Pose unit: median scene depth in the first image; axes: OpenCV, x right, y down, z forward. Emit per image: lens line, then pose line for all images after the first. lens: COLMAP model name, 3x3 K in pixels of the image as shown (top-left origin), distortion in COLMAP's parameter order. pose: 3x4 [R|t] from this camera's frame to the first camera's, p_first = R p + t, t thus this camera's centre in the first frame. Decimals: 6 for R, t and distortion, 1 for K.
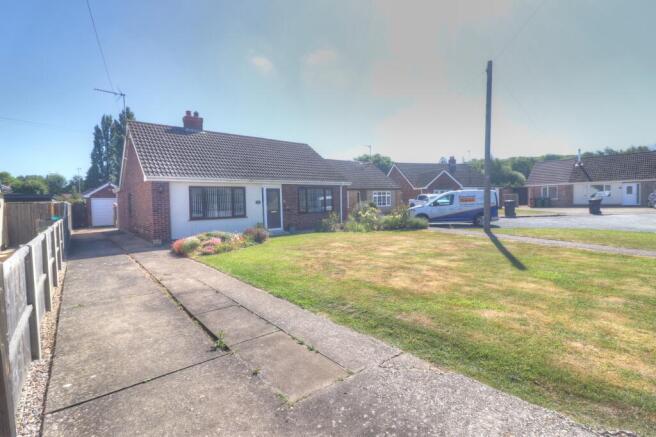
lens RADIAL K [[300.0, 0, 332.6], [0, 300.0, 216.8], [0, 0, 1]] dist [0.002230, -0.013845]
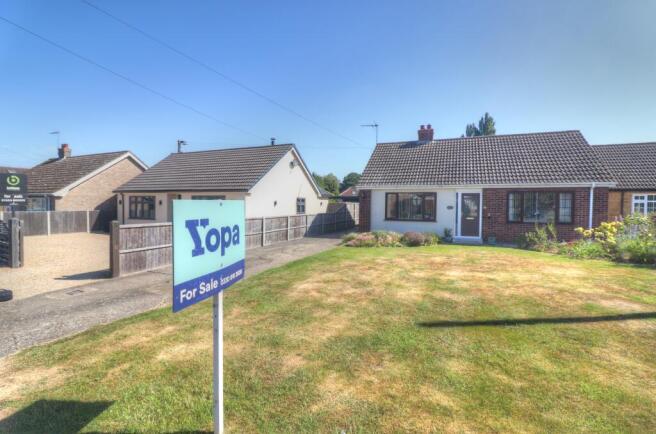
lens RADIAL K [[301.0, 0, 328.0], [0, 301.0, 217.0], [0, 0, 1]] dist [-0.000352, -0.011275]
pose [[0.434170, 0.066924, -0.898342, 0.453161], [-0.063514, 0.997029, 0.043579, -0.033926], [0.898589, 0.038137, 0.437130, 0.202360]]
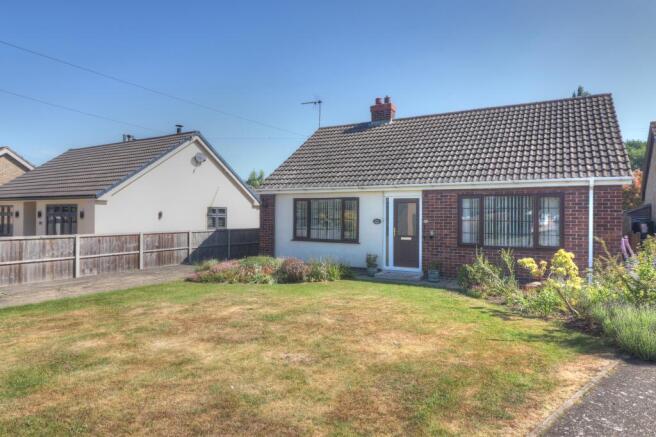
lens RADIAL K [[393.7, 0, 328.0], [0, 393.7, 218.5], [0, 0, 1]] dist [-0.001157, -0.001382]
pose [[0.318728, 0.034689, -0.947211, 0.480958], [-0.062024, 0.997952, 0.015677, -0.058638], [0.945815, 0.053753, 0.320226, 0.619540]]
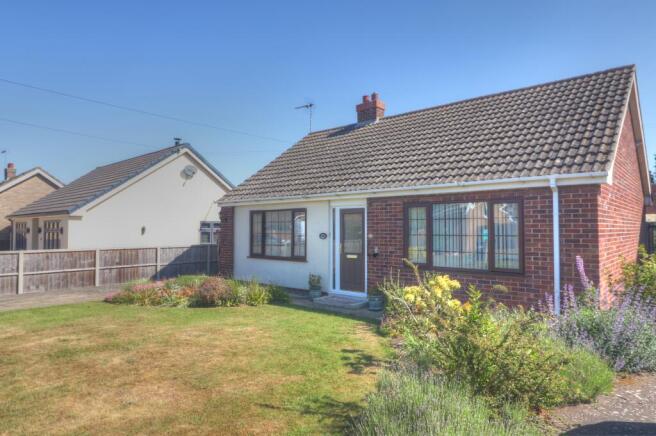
lens RADIAL K [[408.7, 0, 331.9], [0, 408.7, 215.5], [0, 0, 1]] dist [-0.001616, -0.001975]
pose [[0.124104, -0.006391, -0.992249, 0.458574], [-0.051260, 0.998603, -0.012844, -0.073299], [0.990944, 0.052456, 0.123603, 0.894068]]
